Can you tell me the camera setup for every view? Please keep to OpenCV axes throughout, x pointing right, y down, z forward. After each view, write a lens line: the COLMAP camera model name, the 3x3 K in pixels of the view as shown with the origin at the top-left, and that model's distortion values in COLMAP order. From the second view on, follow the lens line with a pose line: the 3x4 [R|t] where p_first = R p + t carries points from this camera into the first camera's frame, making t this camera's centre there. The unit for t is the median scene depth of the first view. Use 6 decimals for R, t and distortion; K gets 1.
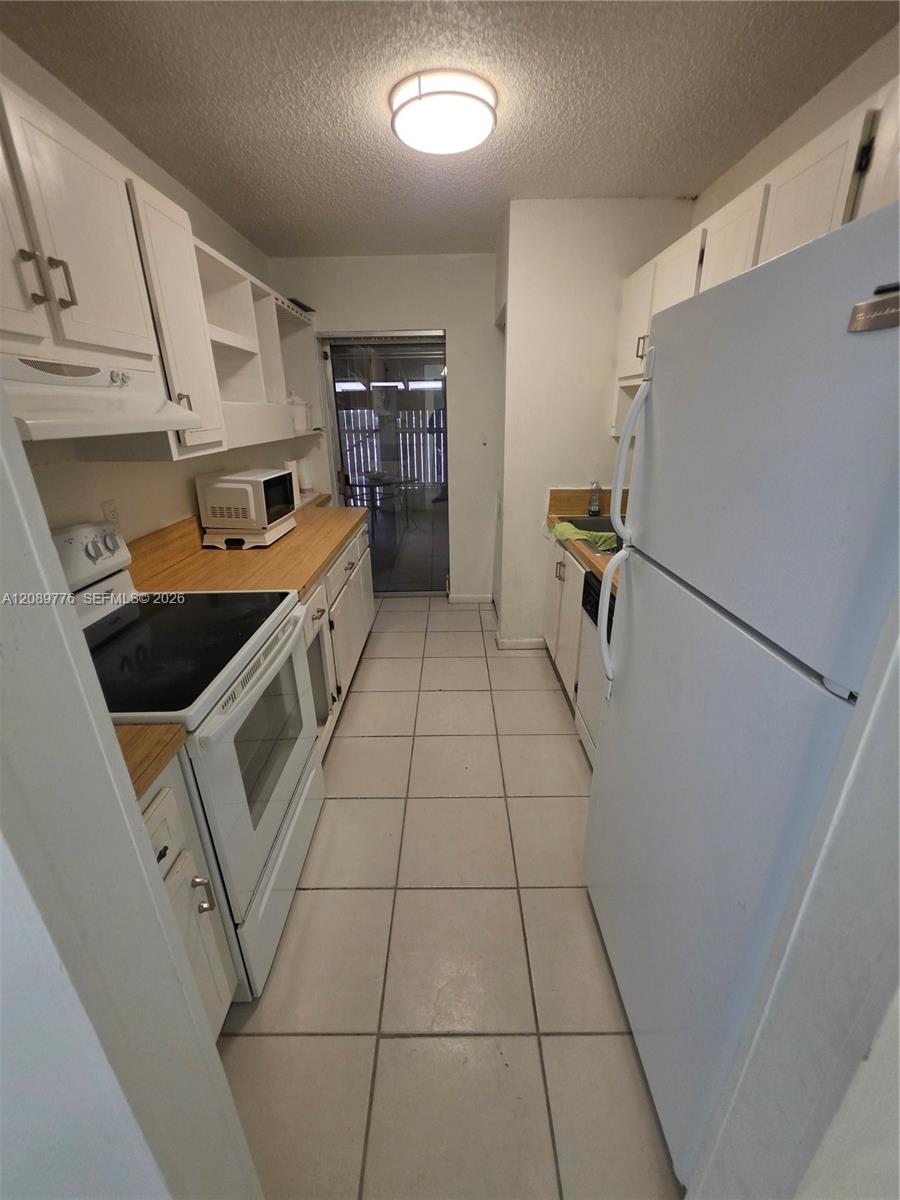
lens RADIAL K [[483.1, 0, 450.1], [0, 483.1, 601.2], [0, 0, 1]] dist [-0.001758, 0.000120]
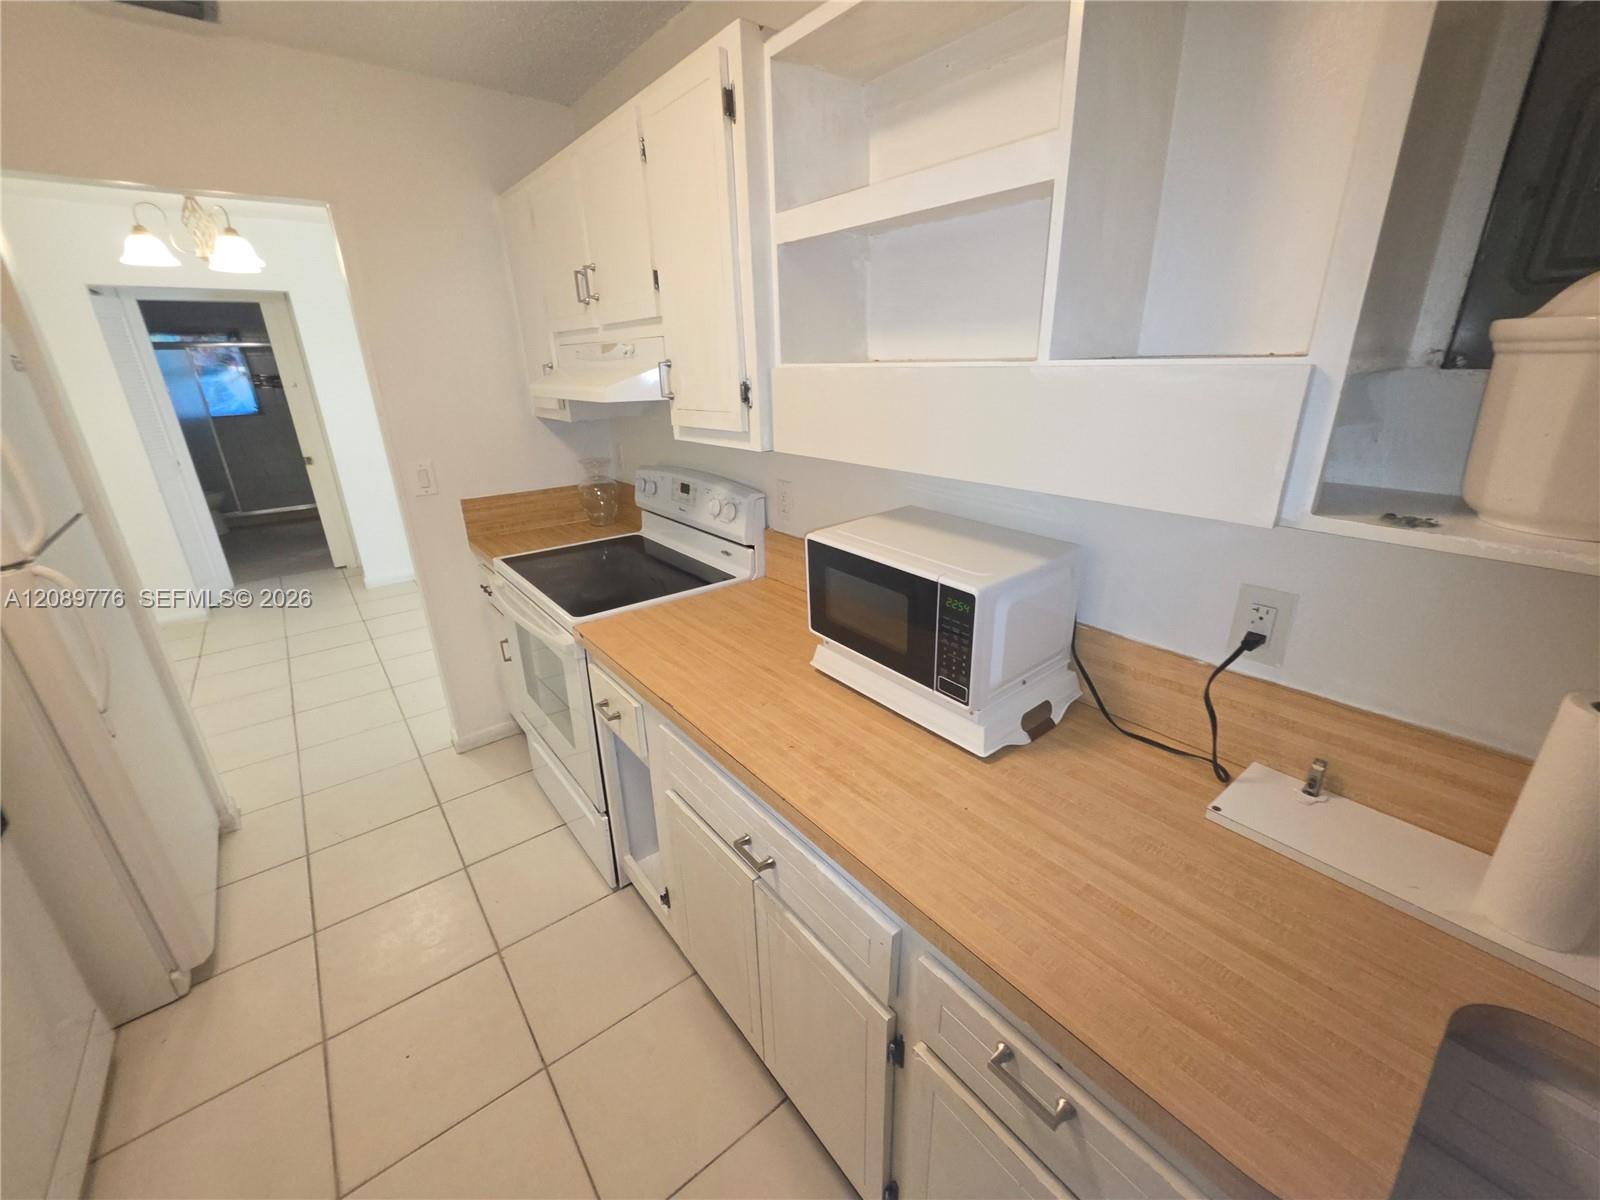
lens RADIAL K [[644.2, 0, 799.8], [0, 644.2, 600.7], [0, 0, 1]] dist [-0.001758, 0.000120]
pose [[-0.782122, 0.249053, -0.571190, -0.022912], [-0.197858, 0.769957, 0.606645, -0.540238], [0.590879, 0.587485, -0.552923, 1.296666]]
